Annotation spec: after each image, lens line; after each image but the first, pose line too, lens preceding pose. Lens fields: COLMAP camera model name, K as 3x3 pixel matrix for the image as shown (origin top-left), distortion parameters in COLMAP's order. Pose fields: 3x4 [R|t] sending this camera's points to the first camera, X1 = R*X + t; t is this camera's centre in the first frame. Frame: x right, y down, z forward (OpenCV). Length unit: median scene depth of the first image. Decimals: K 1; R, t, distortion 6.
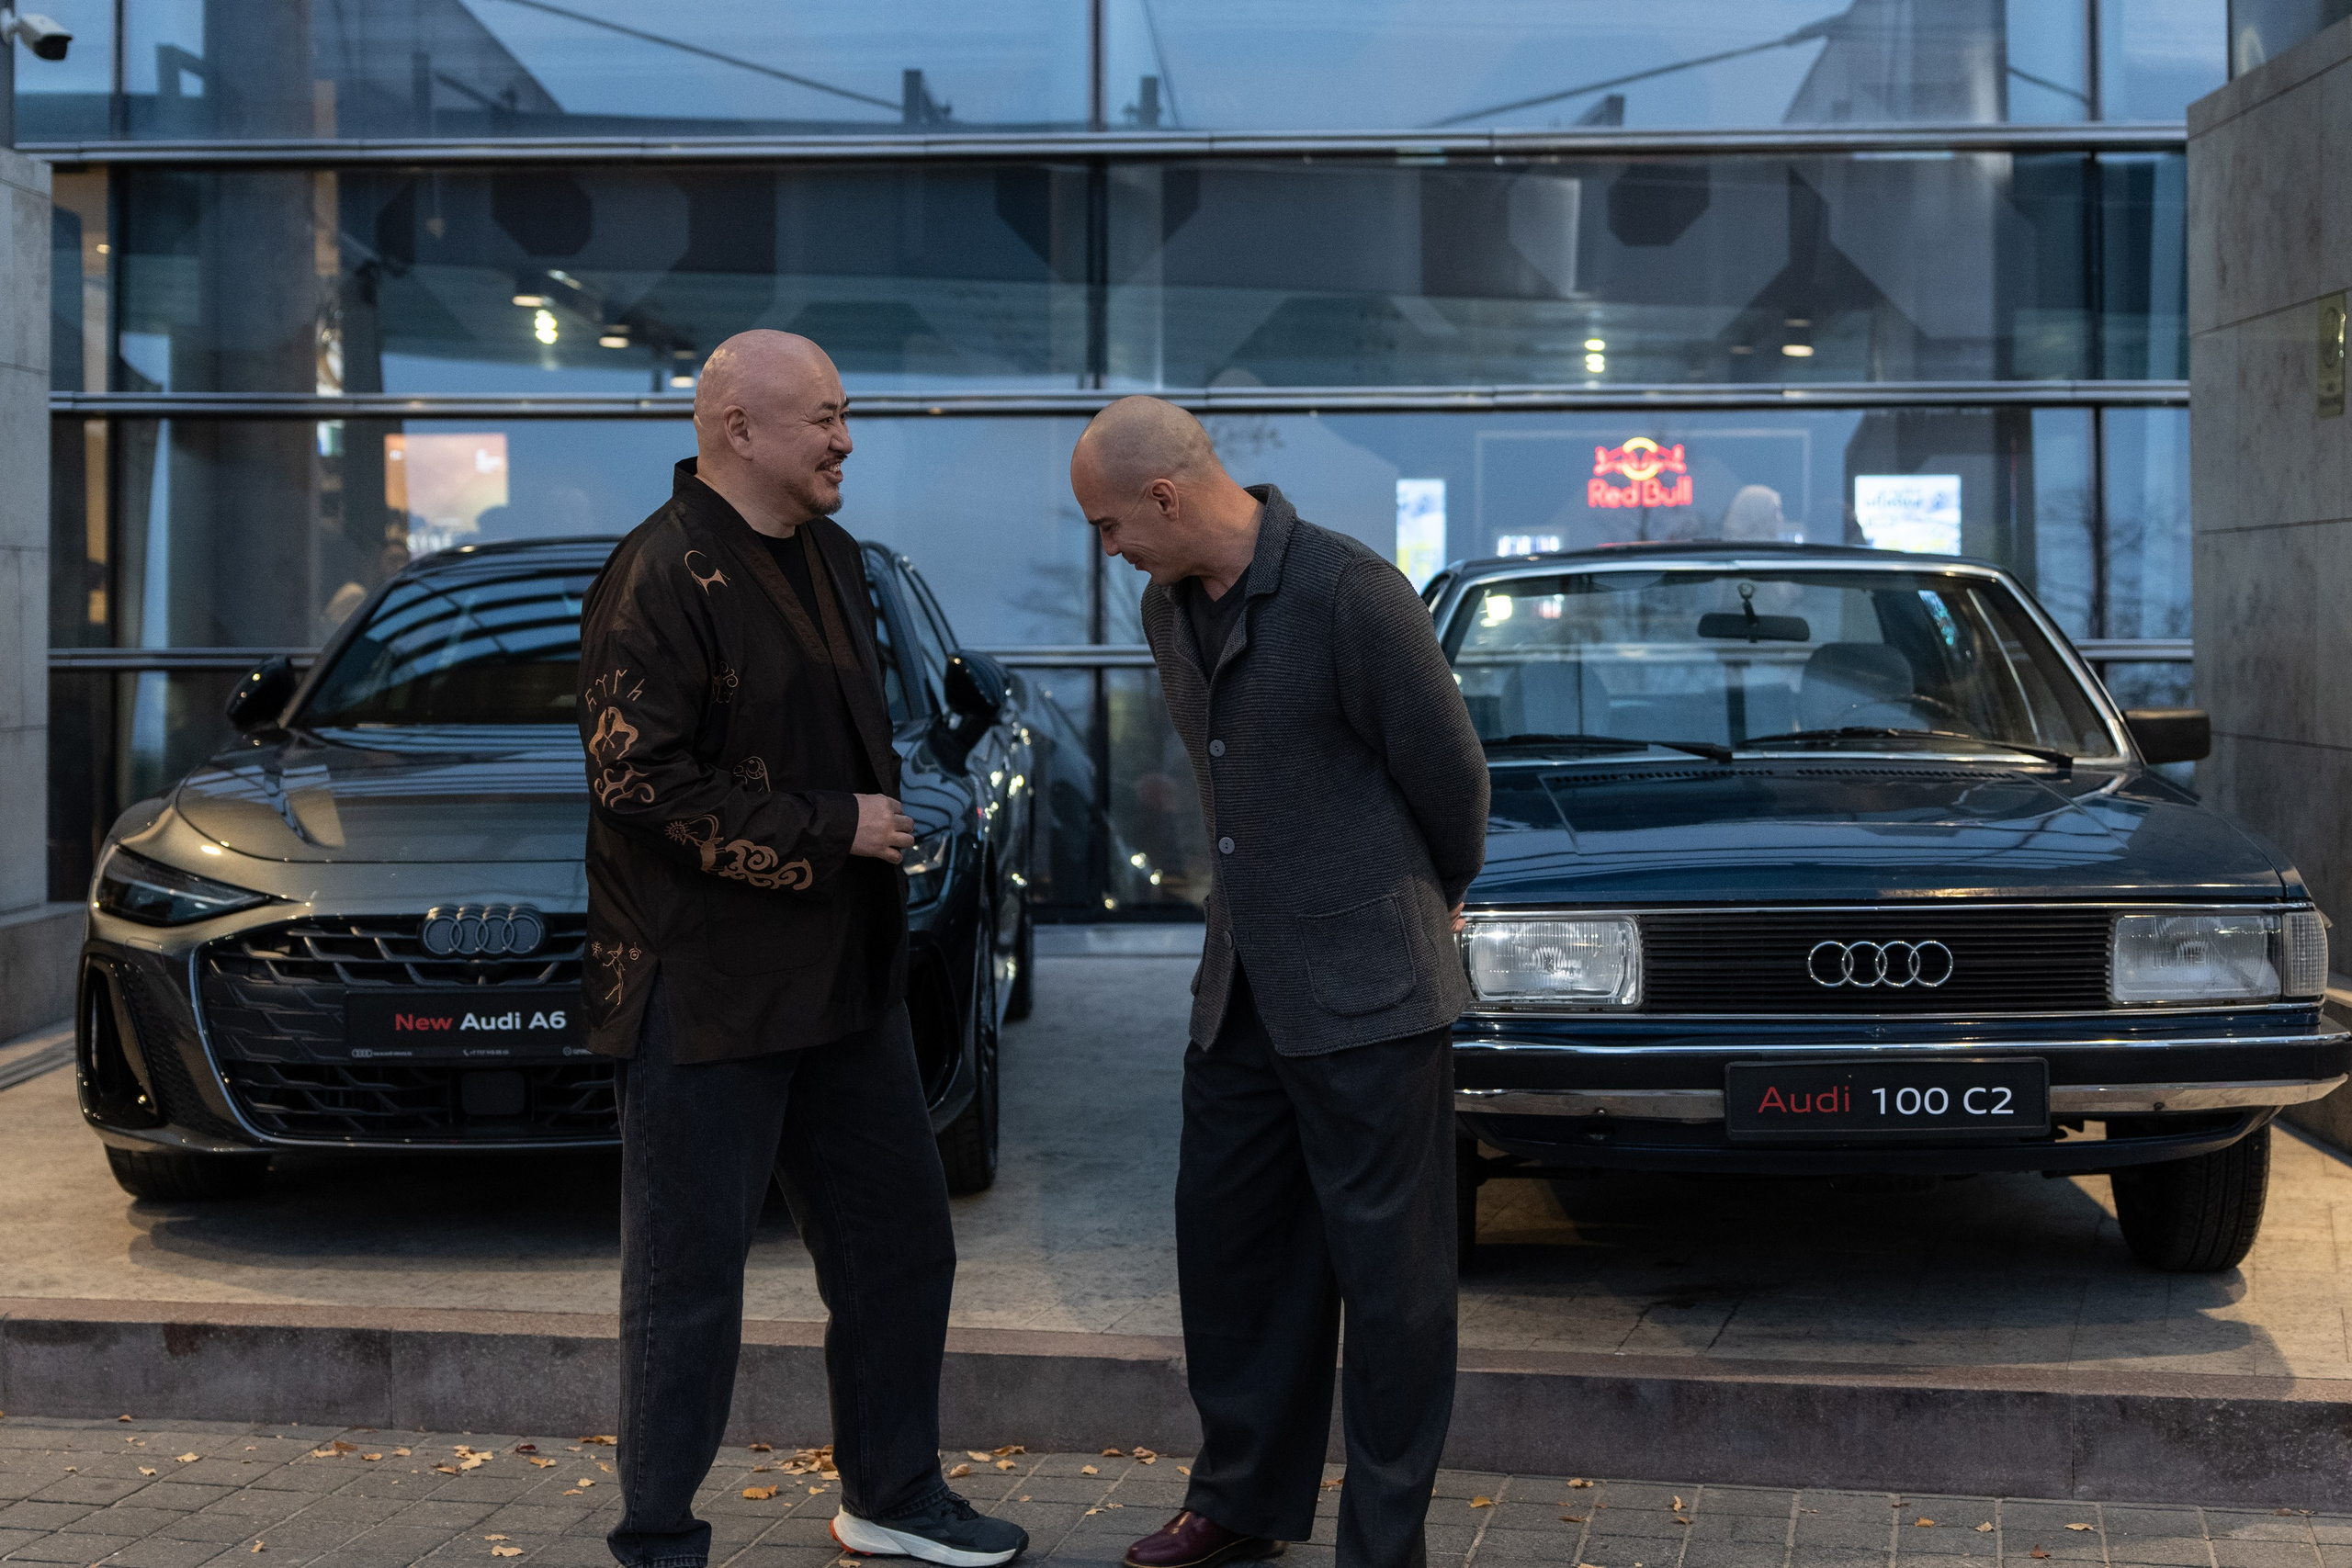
lens RADIAL K [[3302.7, 0, 1176.0], [0, 3302.7, 784.0], [0, 0, 1]] dist [-0.020441, 0.011503]
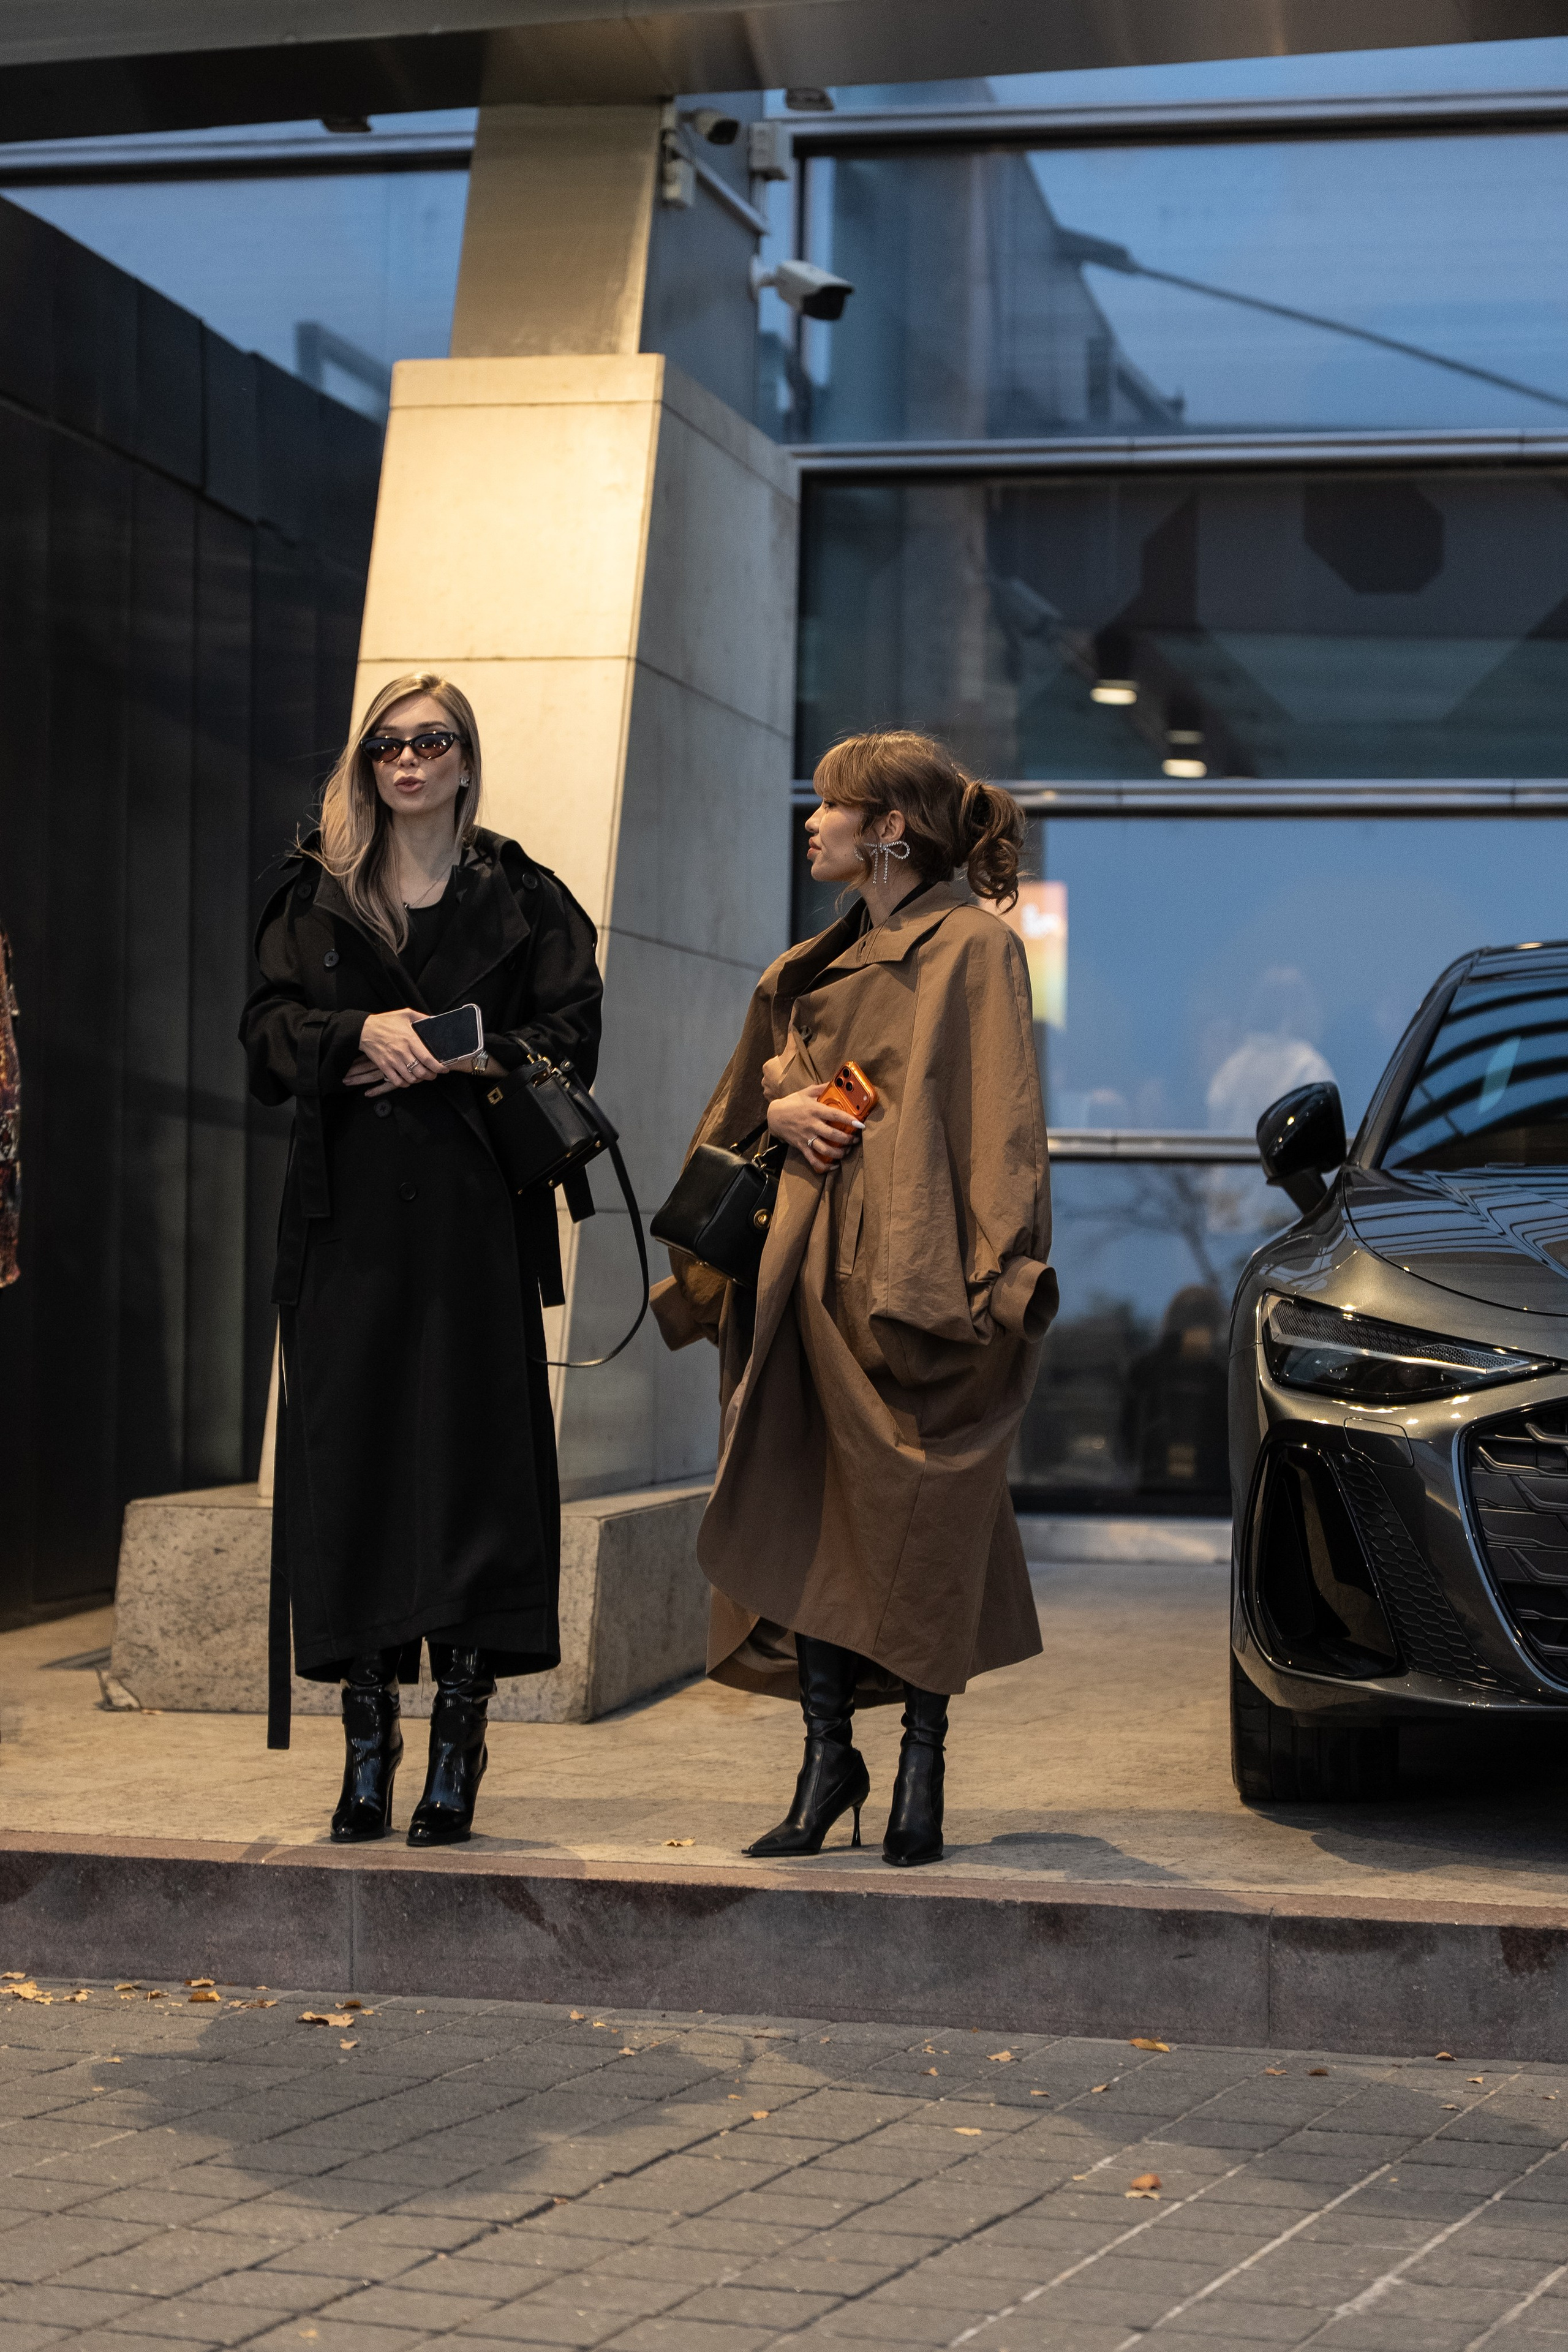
lens RADIAL K [[4720.4, 0, 784.0], [0, 4720.4, 1112.7], [0, 0, 1]] dist [-0.027156, -0.031696]
pose [[0.983384, 0.009302, -0.181299, -0.273799], [-0.022249, 0.997333, -0.069509, 0.059597], [0.180169, 0.072388, 0.980969, -0.064729]]
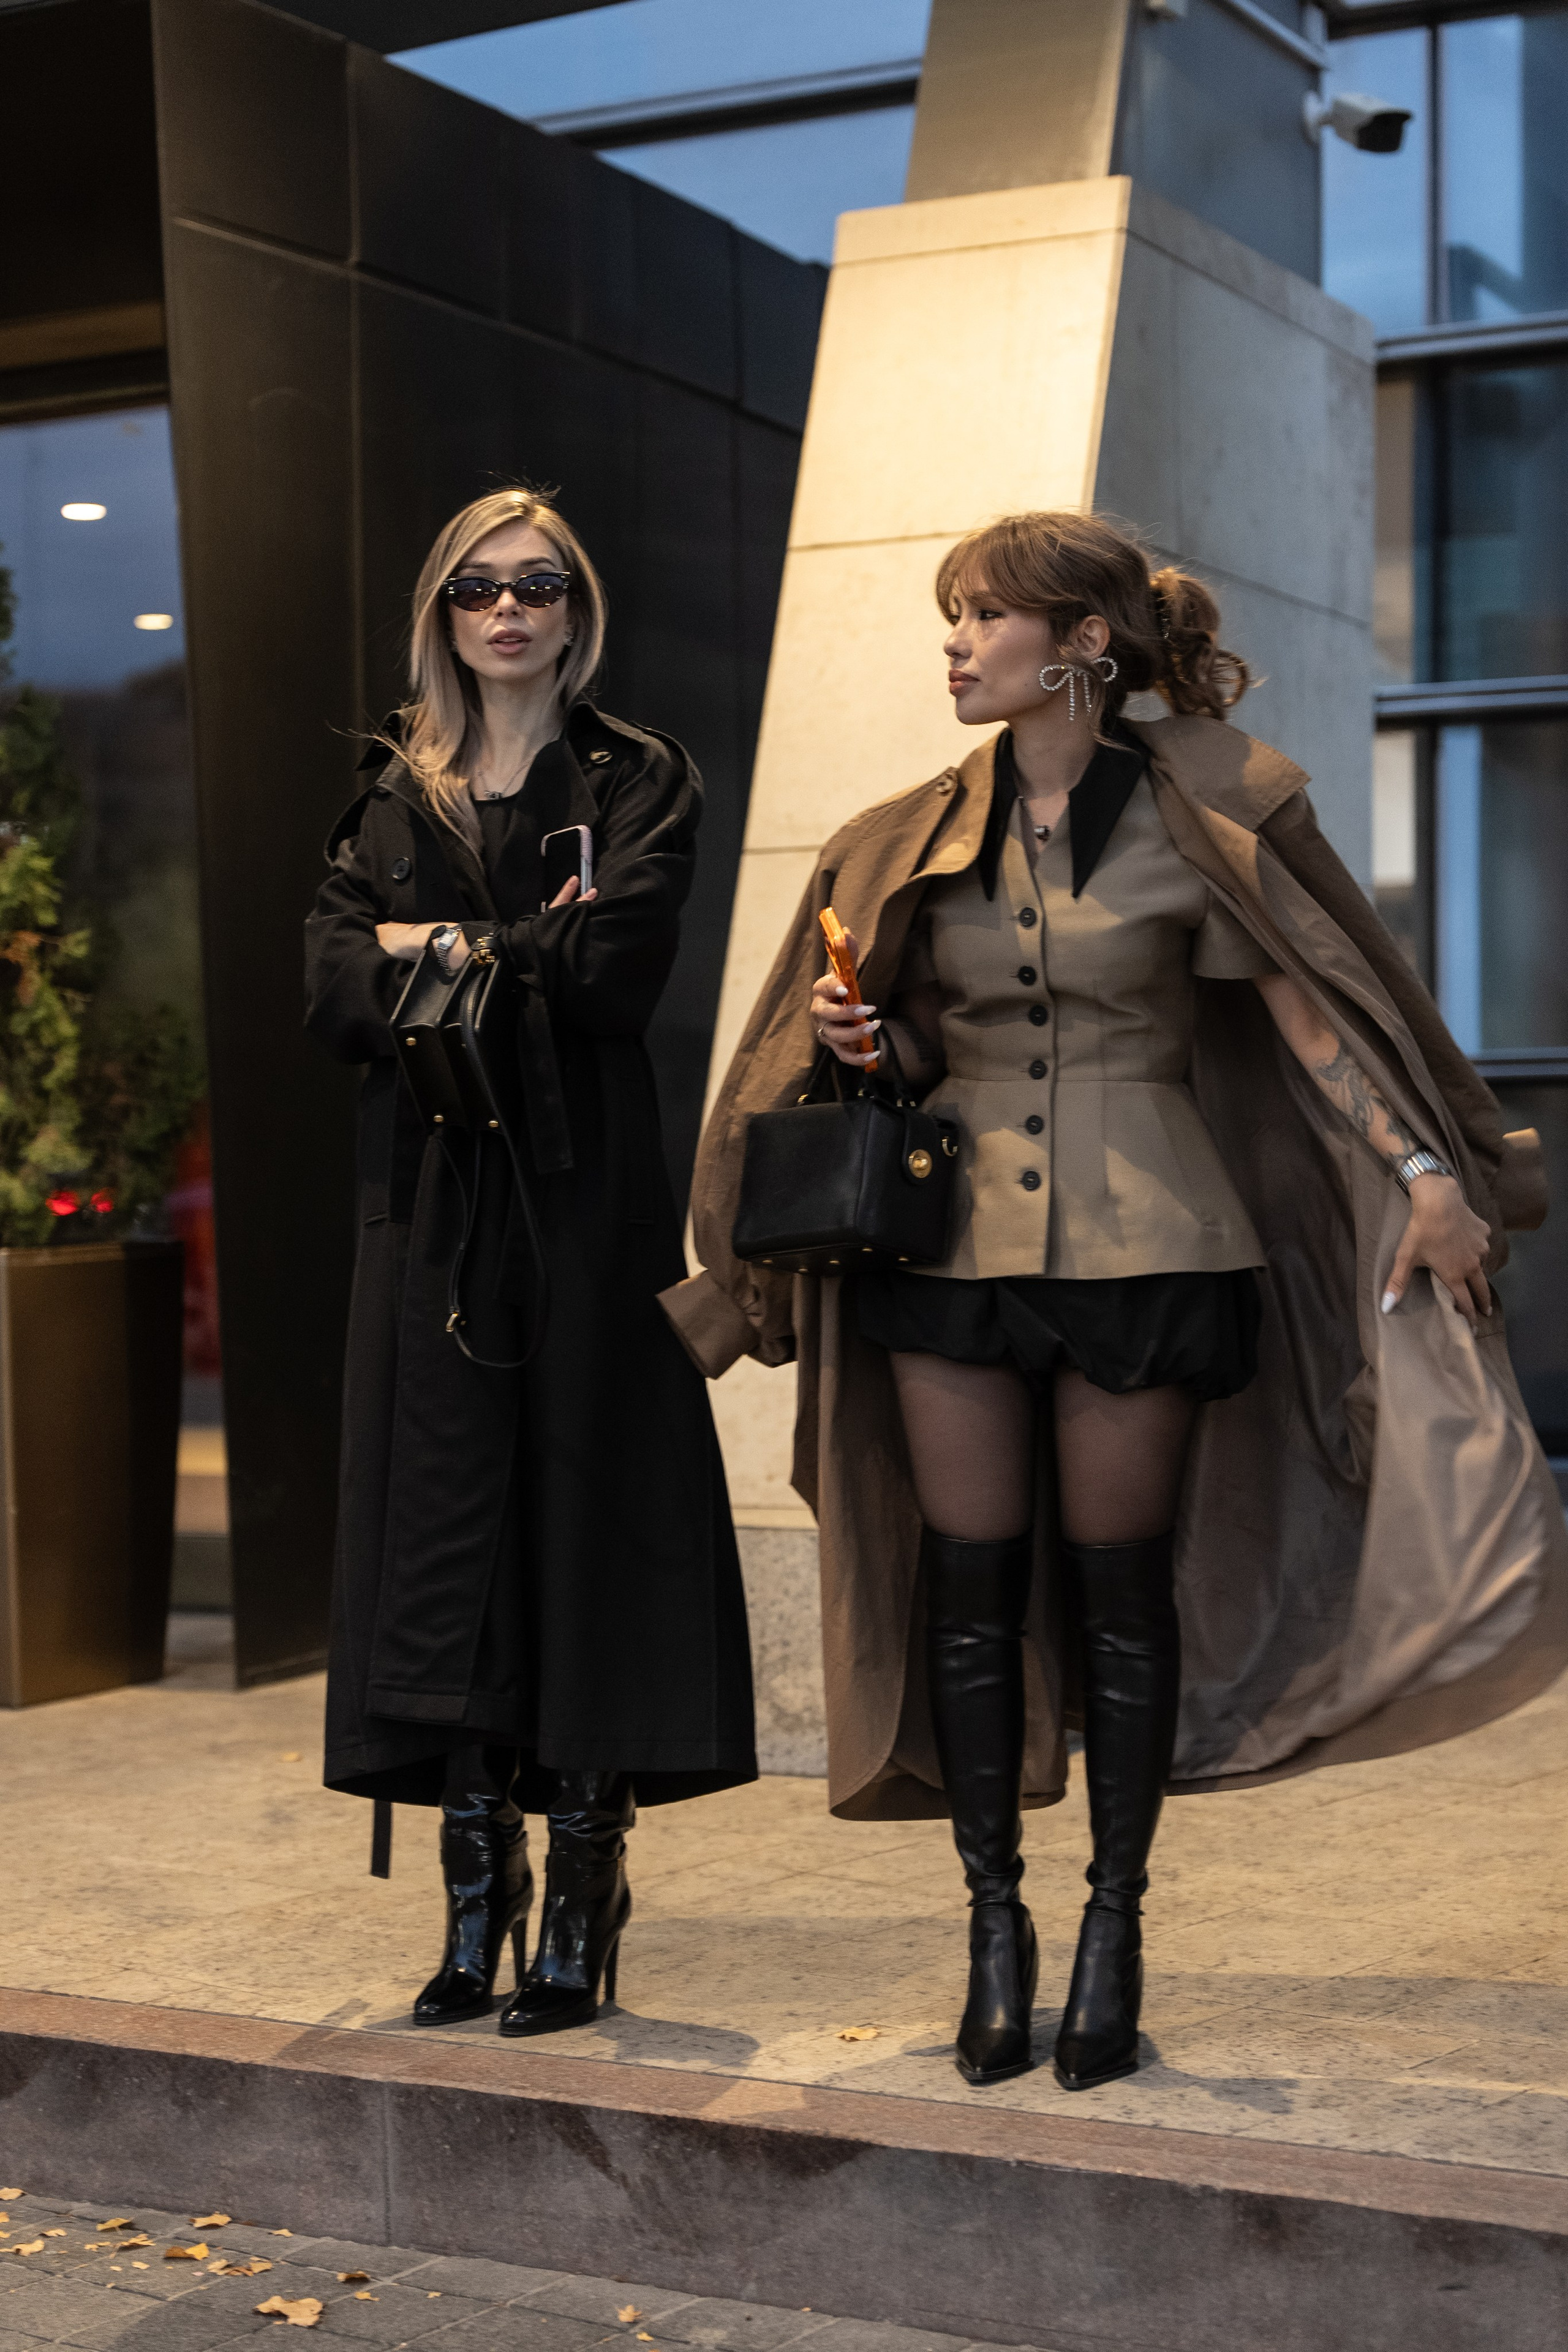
lens RADIAL K [[3882.3, 0, 784.0], [0, 3882.3, 1176.0], [0, 0, 1]] dist [0.024164, -0.169378]
pose [[0.908377, -0.012534, -0.417965, -0.220489], [-0.001661, 0.999435, -0.033582, 0.025373], [0.418150, 0.031199, 0.907842, 0.424954]]
